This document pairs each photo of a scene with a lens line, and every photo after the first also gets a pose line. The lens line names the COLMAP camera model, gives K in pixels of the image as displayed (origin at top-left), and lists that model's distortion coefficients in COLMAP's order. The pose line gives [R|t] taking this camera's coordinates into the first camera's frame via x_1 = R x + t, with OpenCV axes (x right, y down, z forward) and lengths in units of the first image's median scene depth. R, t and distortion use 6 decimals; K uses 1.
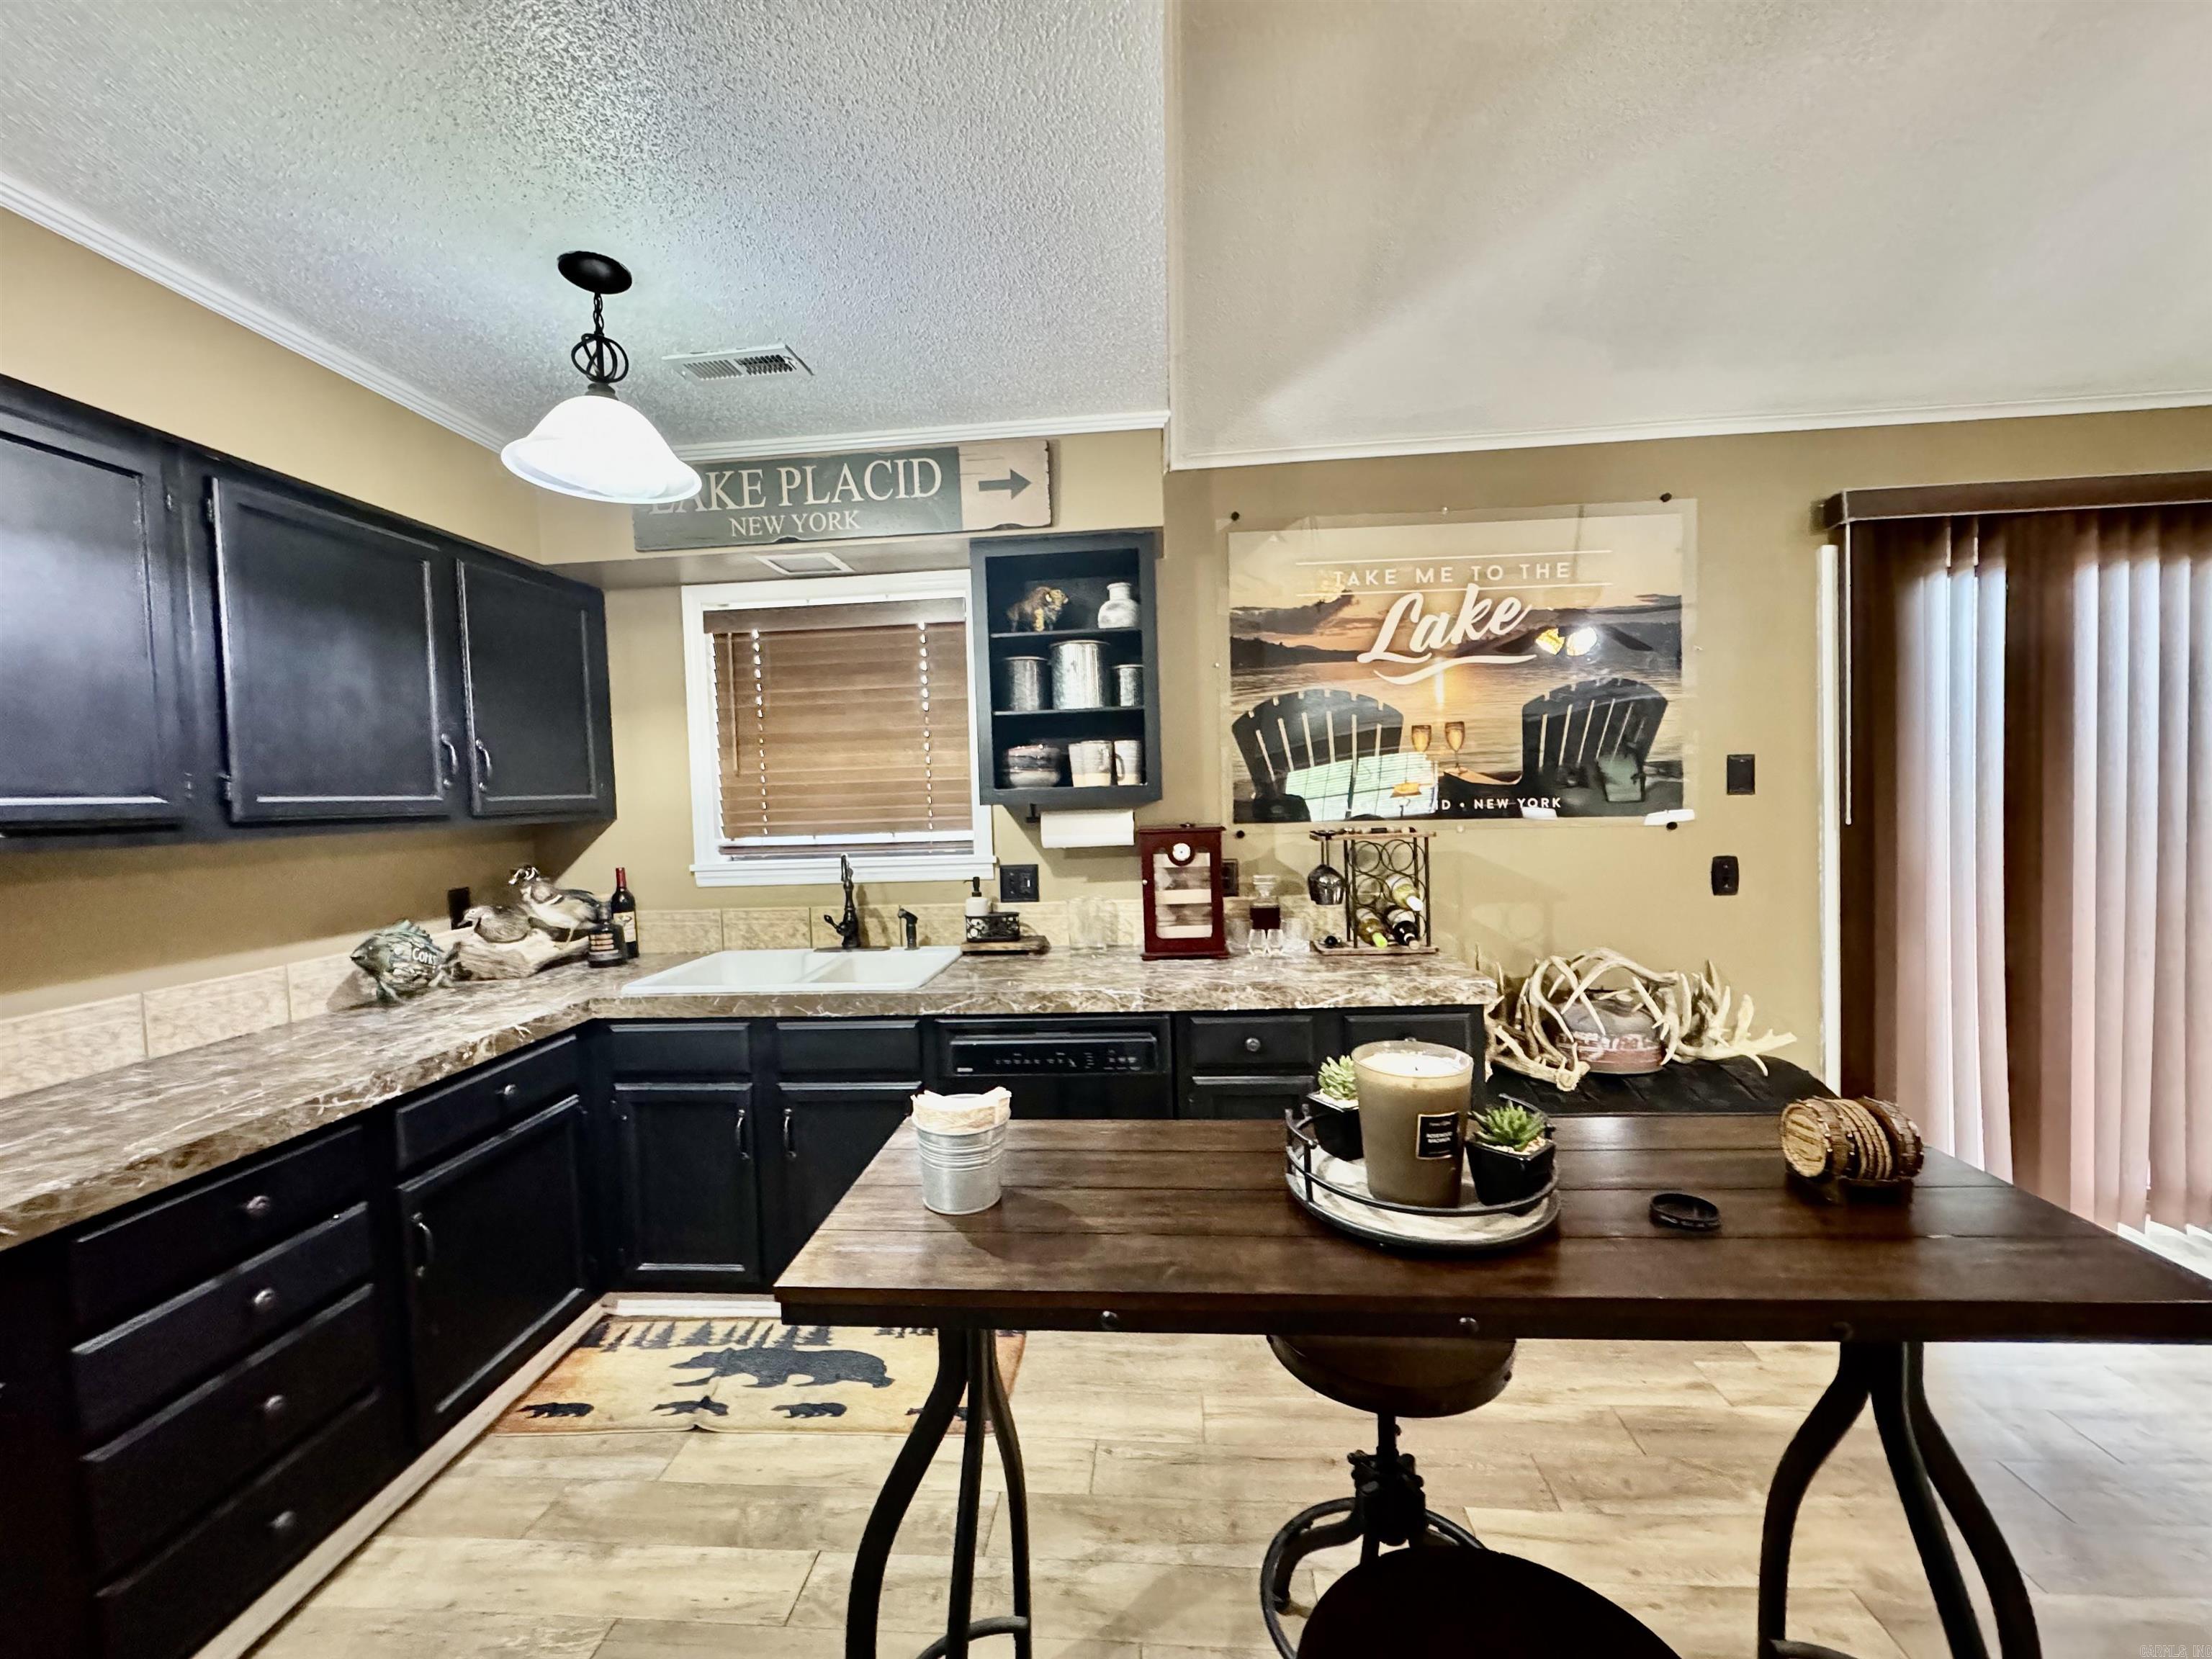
lens RADIAL K [[886.4, 0, 1105.0], [0, 886.4, 829.7], [0, 0, 1]] dist [-0.000599, 0.000567]
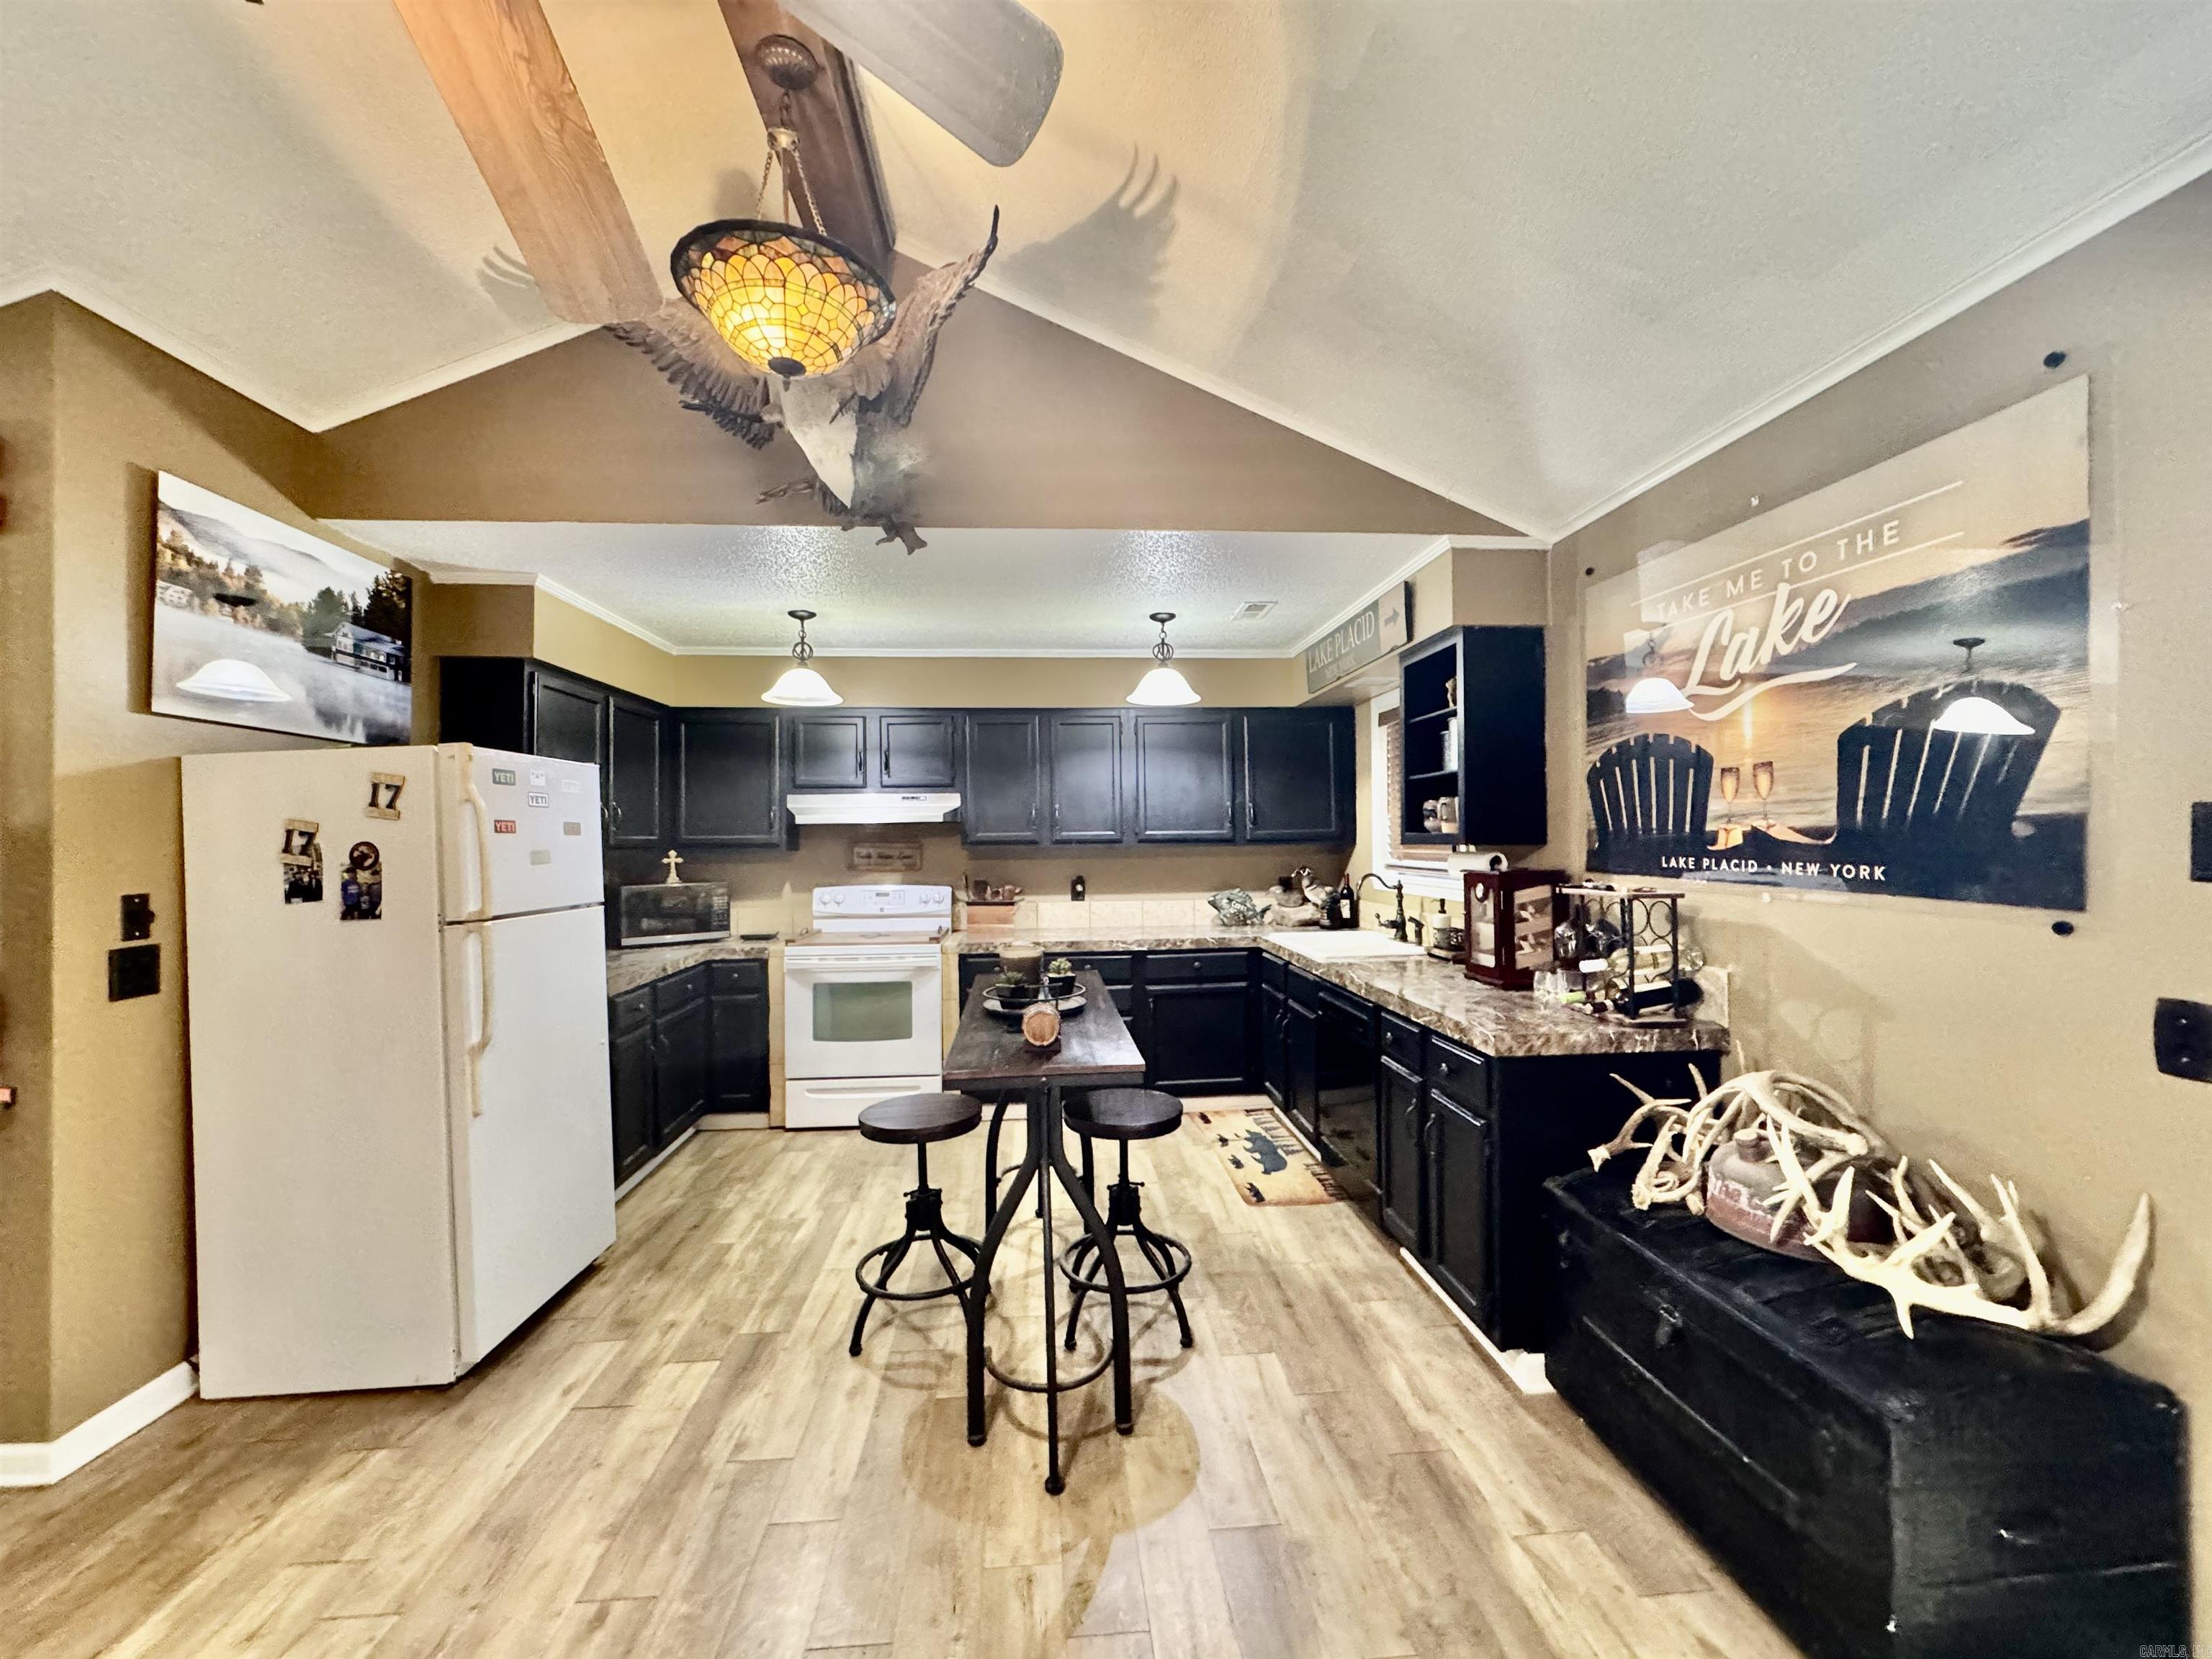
lens RADIAL K [[886.4, 0, 1108.9], [0, 886.4, 836.3], [0, 0, 1]] dist [-0.000599, 0.000567]
pose [[0.164460, 0.030250, -0.985920, 1.086967], [-0.034784, 0.999086, 0.024852, -0.055636], [0.985770, 0.030207, 0.165362, 0.298795]]
